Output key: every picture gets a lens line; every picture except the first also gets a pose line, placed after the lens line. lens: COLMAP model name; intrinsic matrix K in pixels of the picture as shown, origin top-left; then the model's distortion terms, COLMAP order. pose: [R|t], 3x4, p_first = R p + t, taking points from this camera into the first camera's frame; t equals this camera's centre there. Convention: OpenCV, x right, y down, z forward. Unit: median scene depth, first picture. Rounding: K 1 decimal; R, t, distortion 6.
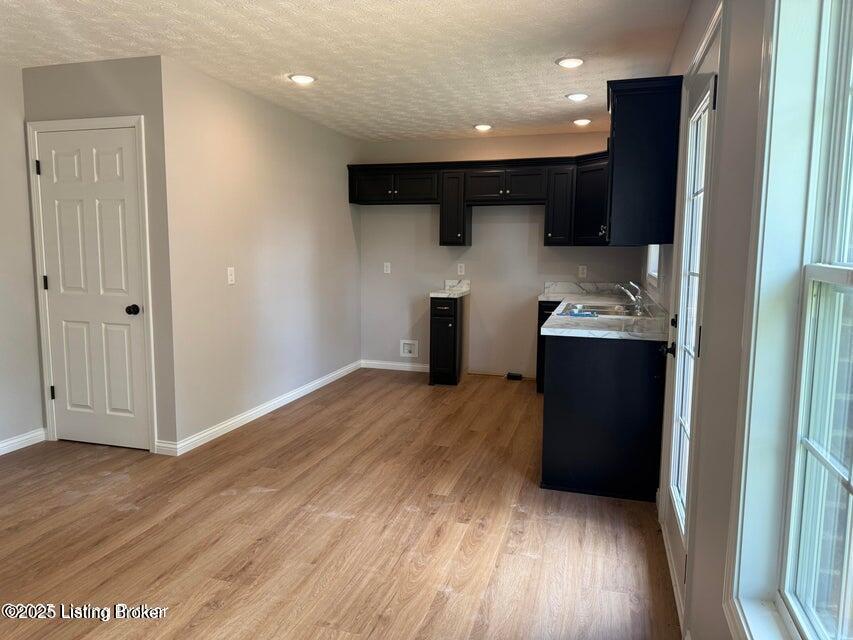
lens RADIAL K [[592.8, 0, 426.5], [0, 592.8, 320.0], [0, 0, 1]] dist [0.092169, -0.161091]
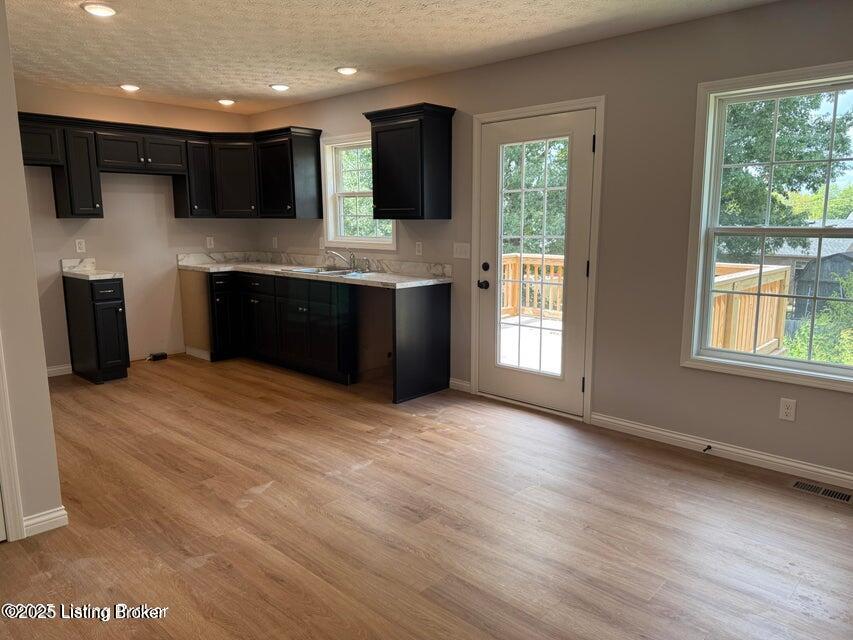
lens RADIAL K [[610.8, 0, 426.5], [0, 610.8, 320.0], [0, 0, 1]] dist [-0.007402, -0.007884]
pose [[0.425868, -0.155319, 0.891354, -0.857951], [0.109739, 0.986749, 0.119511, -0.051568], [-0.898105, 0.046921, 0.437270, 0.305789]]
